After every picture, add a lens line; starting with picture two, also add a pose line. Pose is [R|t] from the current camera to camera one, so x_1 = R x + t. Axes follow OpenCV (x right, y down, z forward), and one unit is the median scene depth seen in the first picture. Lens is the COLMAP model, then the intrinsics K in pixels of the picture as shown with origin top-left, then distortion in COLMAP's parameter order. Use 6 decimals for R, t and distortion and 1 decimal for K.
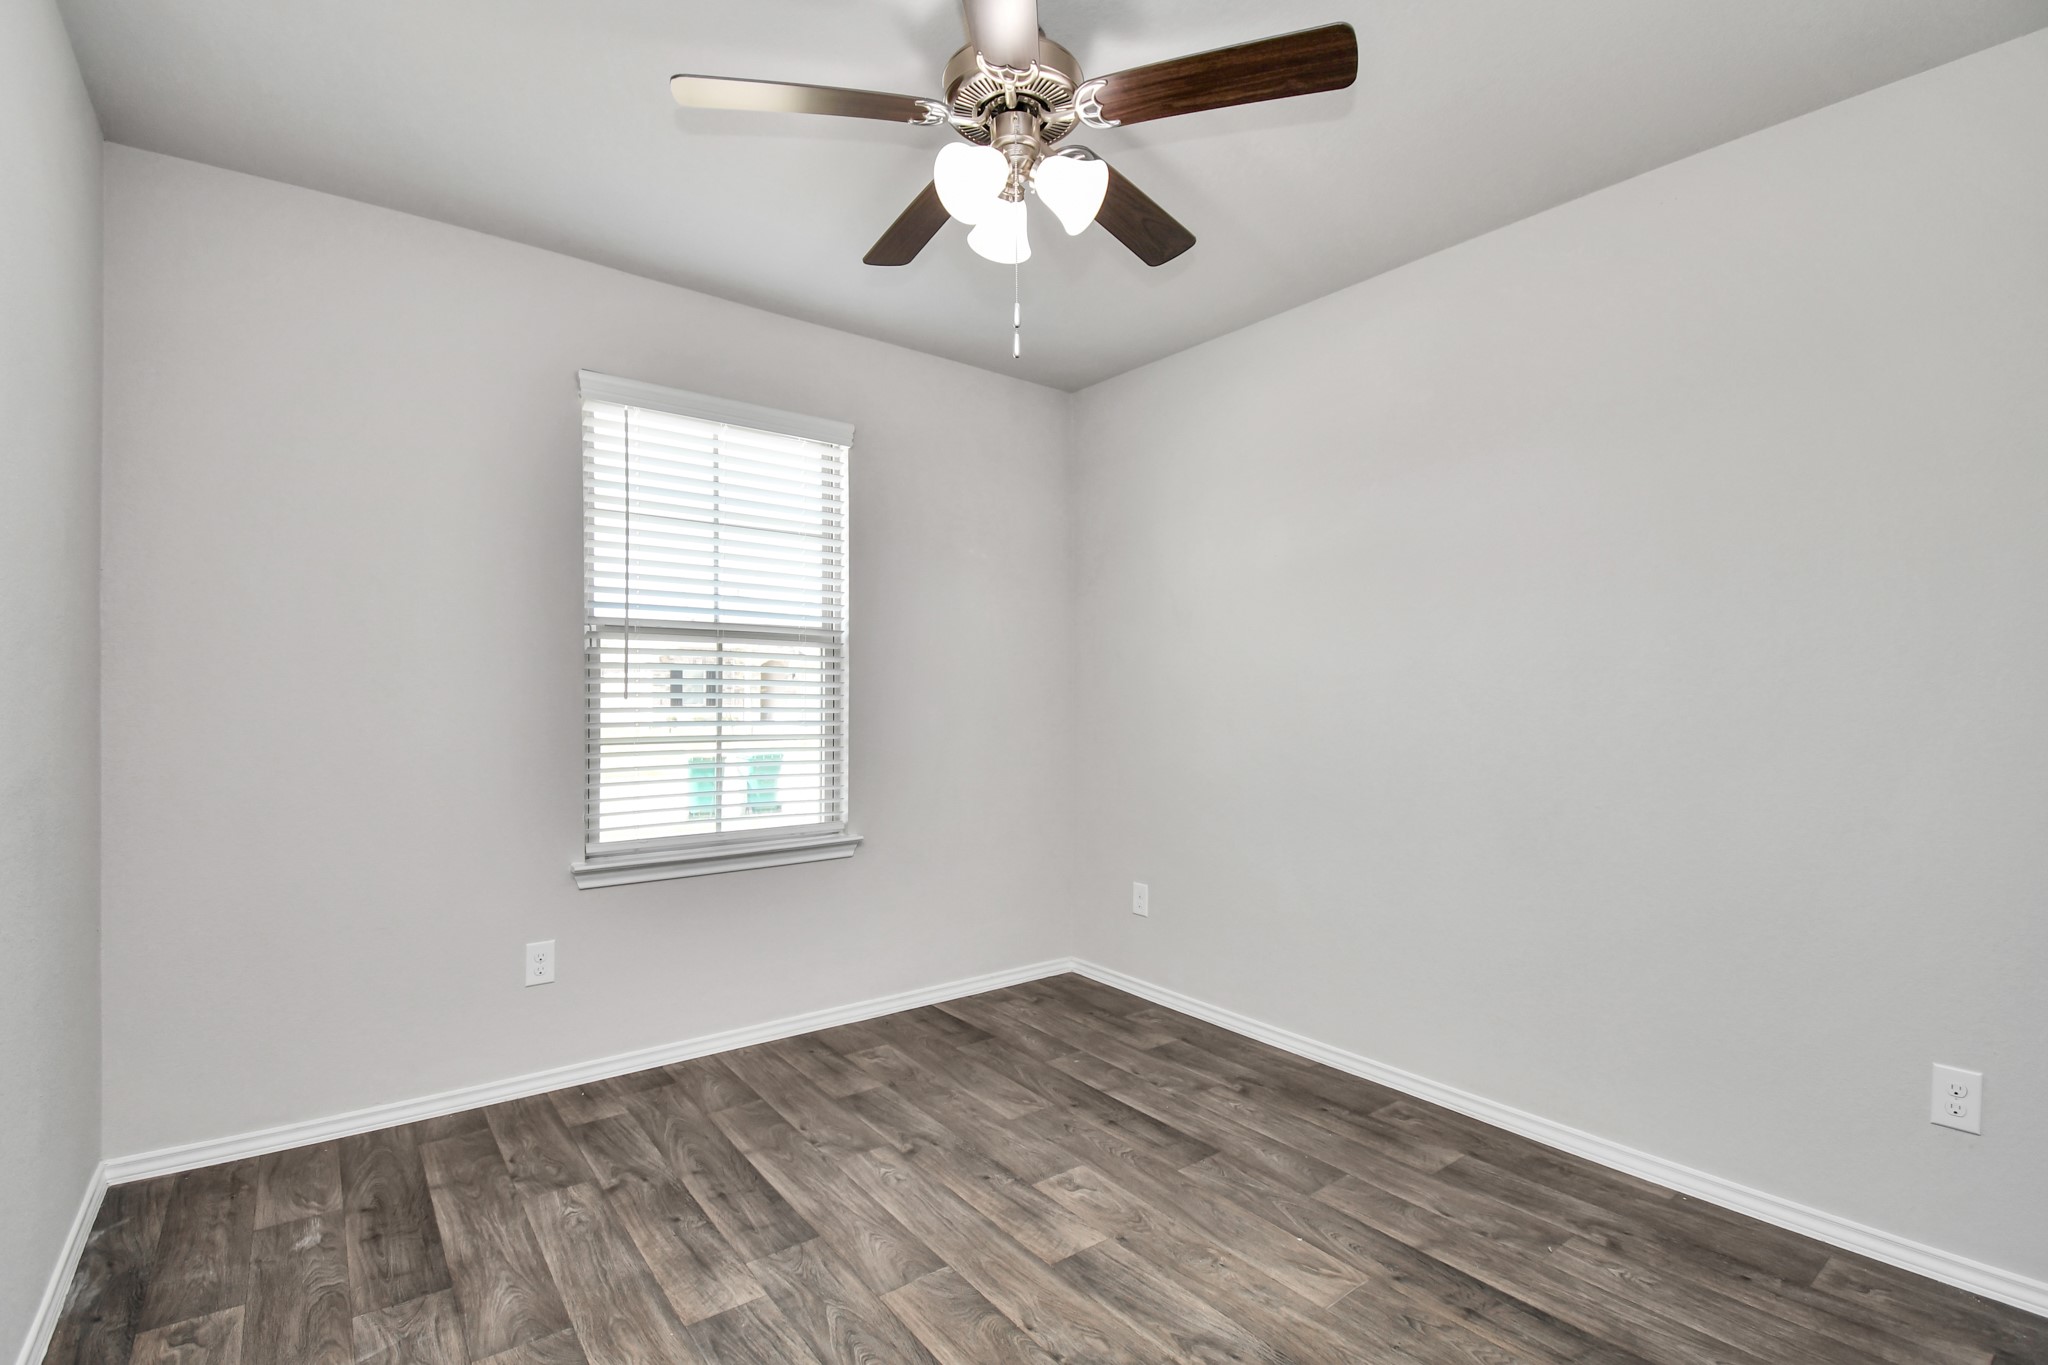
lens RADIAL K [[1042.0, 0, 991.2], [0, 1042.0, 646.5], [0, 0, 1]] dist [-0.001197, -0.005233]
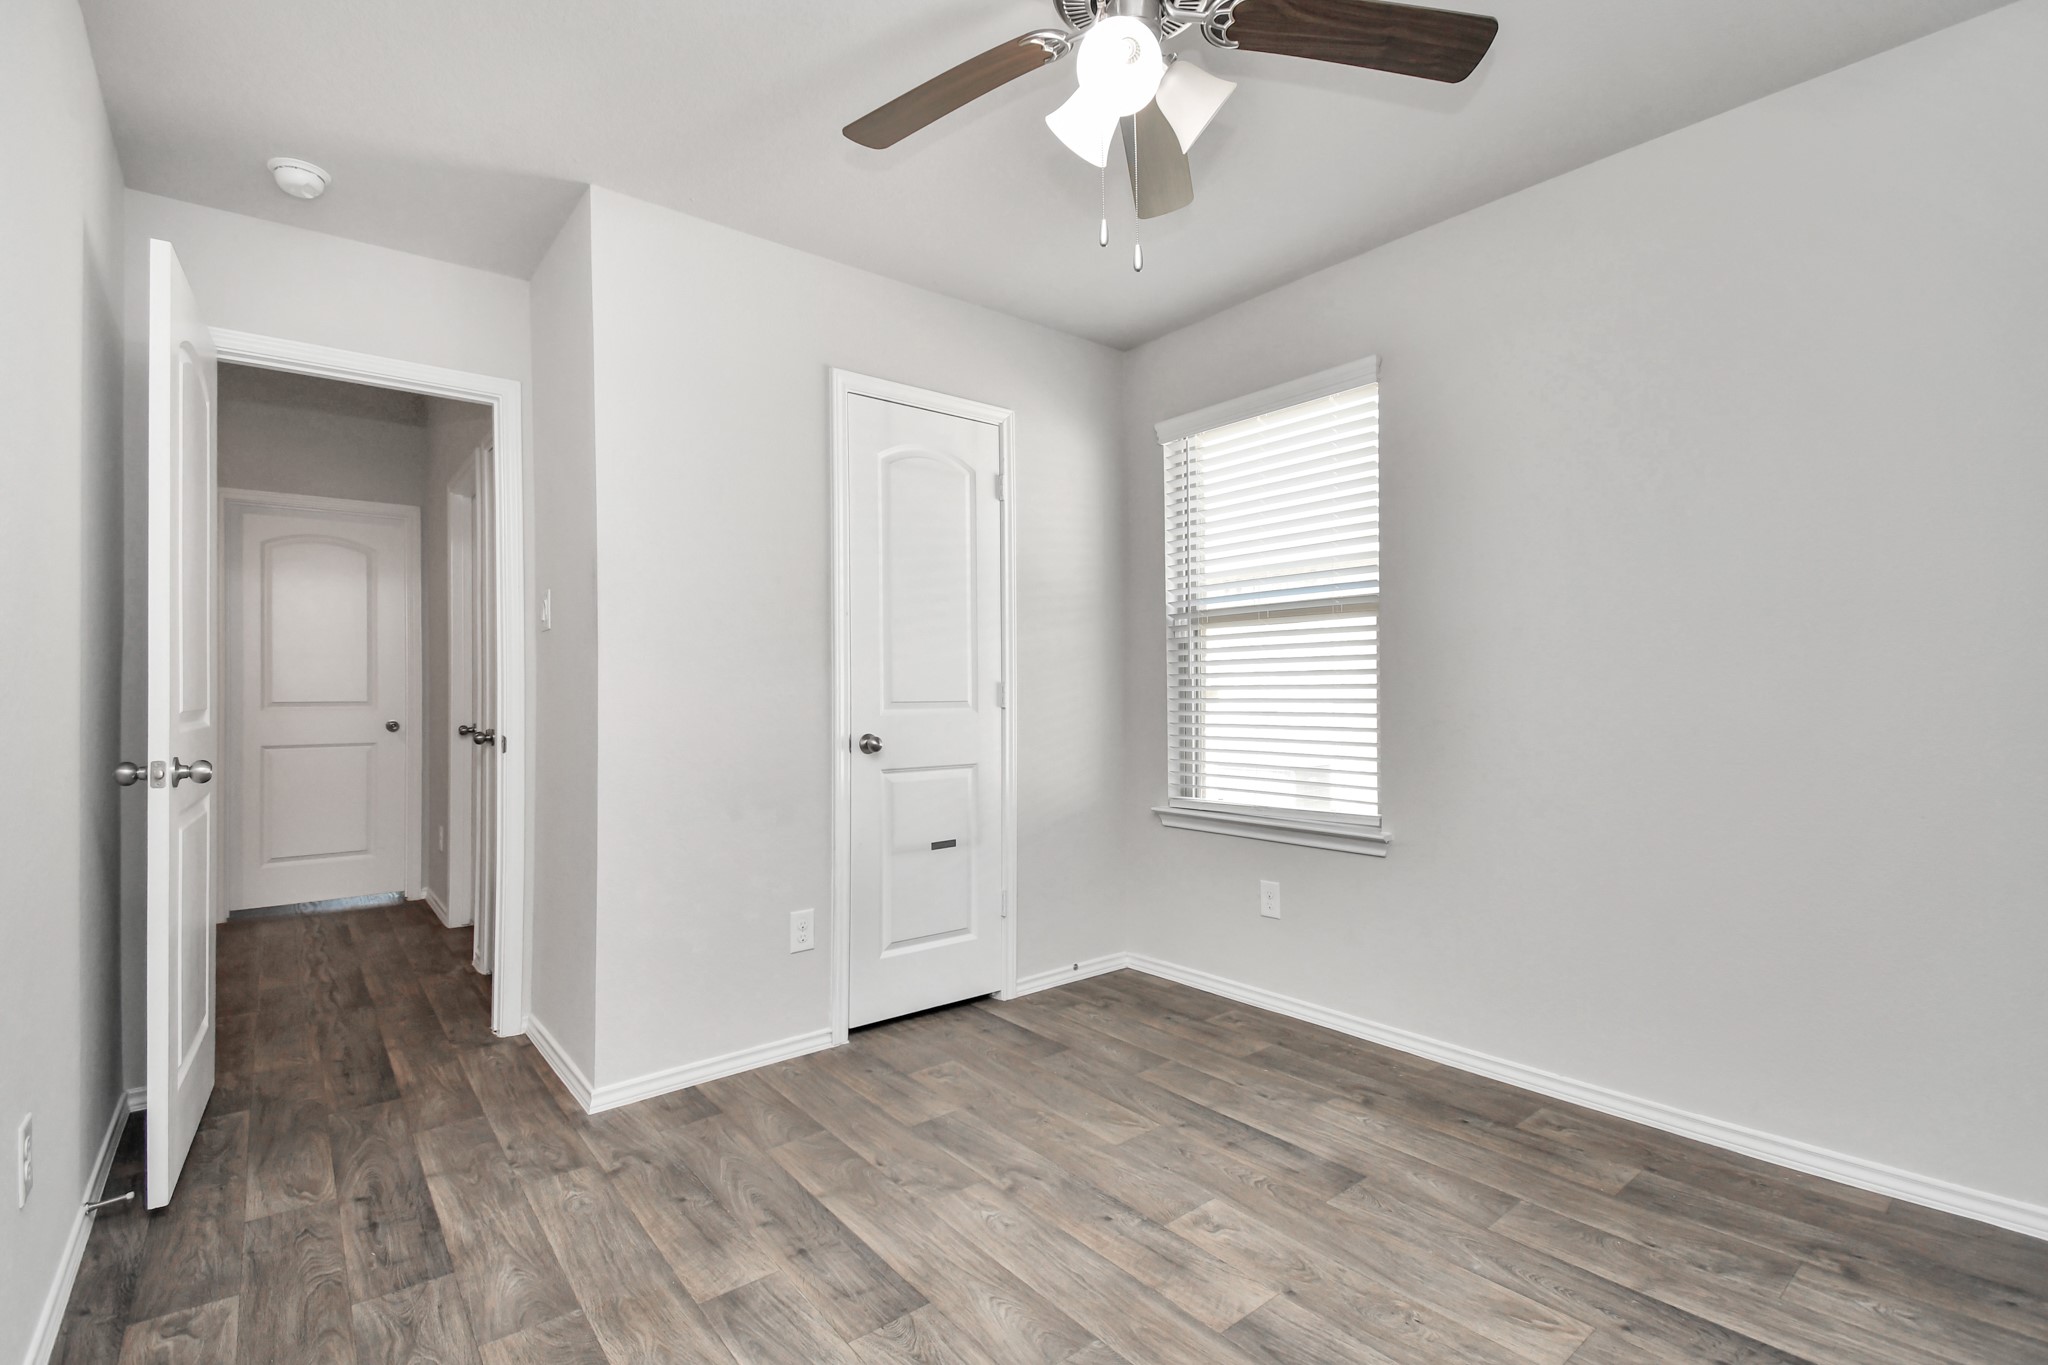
lens RADIAL K [[911.6, 0, 1043.6], [0, 911.6, 674.7], [0, 0, 1]] dist [-0.012116, -0.000826]
pose [[0.992607, -0.016115, 0.120295, -0.148158], [0.012976, 0.999556, 0.026826, 0.009961], [-0.120674, -0.025066, 0.992376, 0.226178]]
